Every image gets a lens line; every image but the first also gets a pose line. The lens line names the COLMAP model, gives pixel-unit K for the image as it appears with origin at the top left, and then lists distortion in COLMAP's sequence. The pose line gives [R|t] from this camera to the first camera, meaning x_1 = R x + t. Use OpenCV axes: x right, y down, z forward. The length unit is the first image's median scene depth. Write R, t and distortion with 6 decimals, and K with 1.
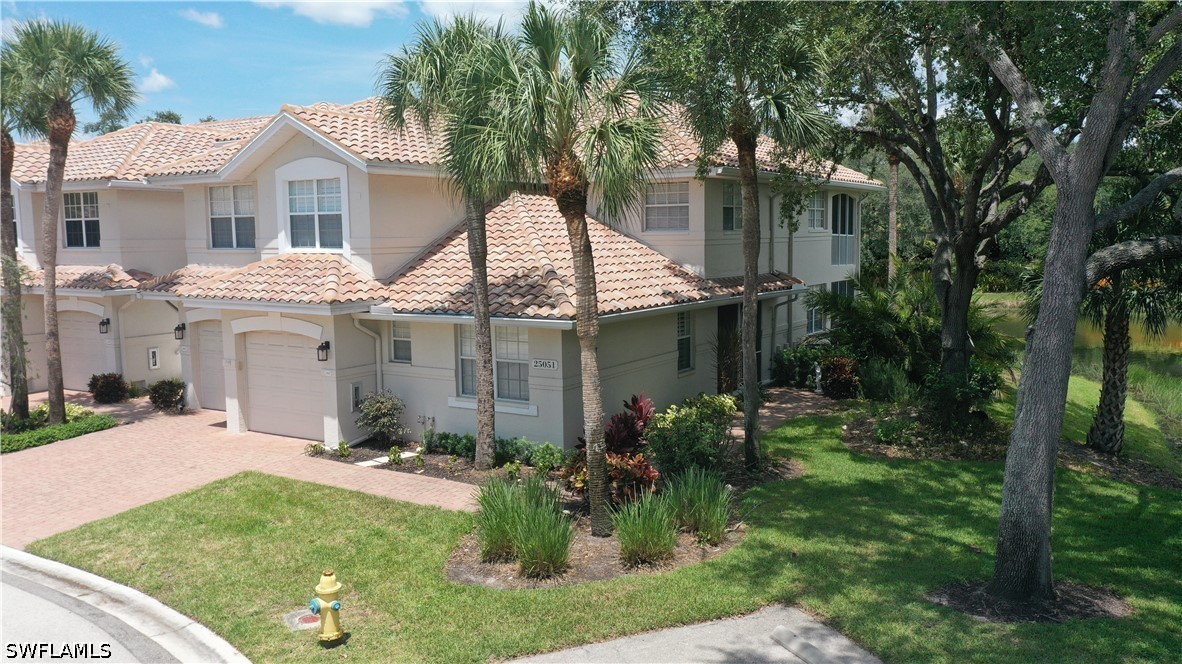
lens RADIAL K [[936.5, 0, 591.0], [0, 936.5, 332.0], [0, 0, 1]] dist [0.004501, 0.005593]
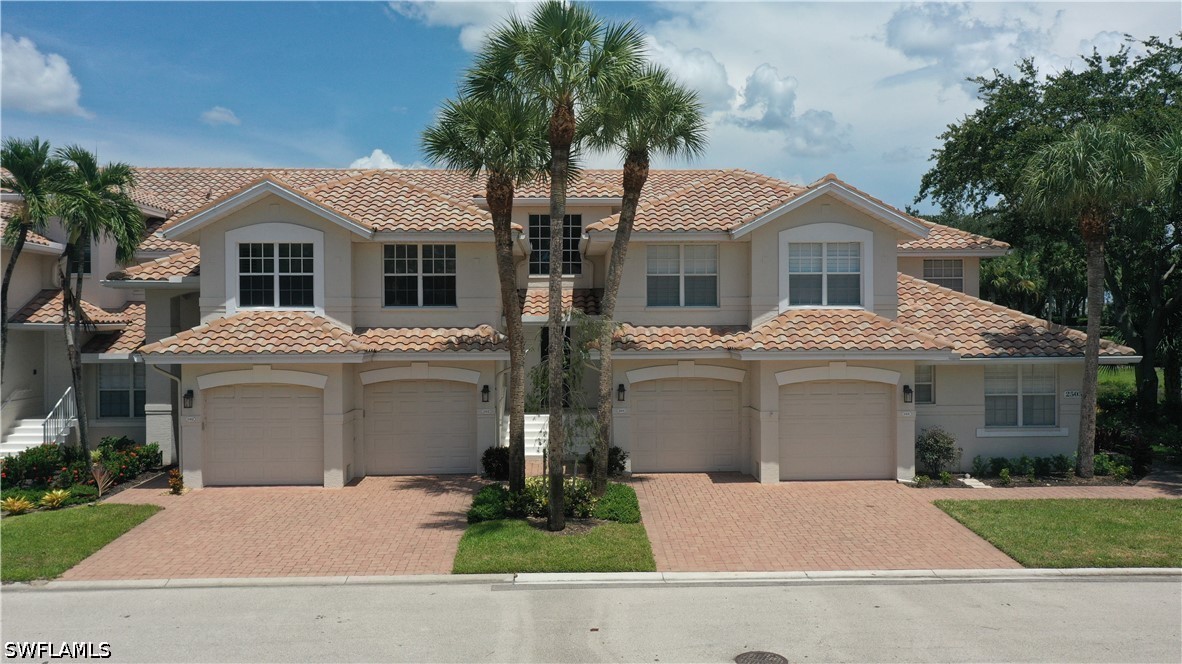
lens RADIAL K [[936.5, 0, 591.0], [0, 936.5, 332.0], [0, 0, 1]] dist [0.004501, 0.005593]
pose [[0.850738, -0.012981, 0.525430, -1.276281], [0.050085, 0.997148, -0.056459, -0.011799], [-0.523199, 0.074349, 0.848961, 0.247250]]
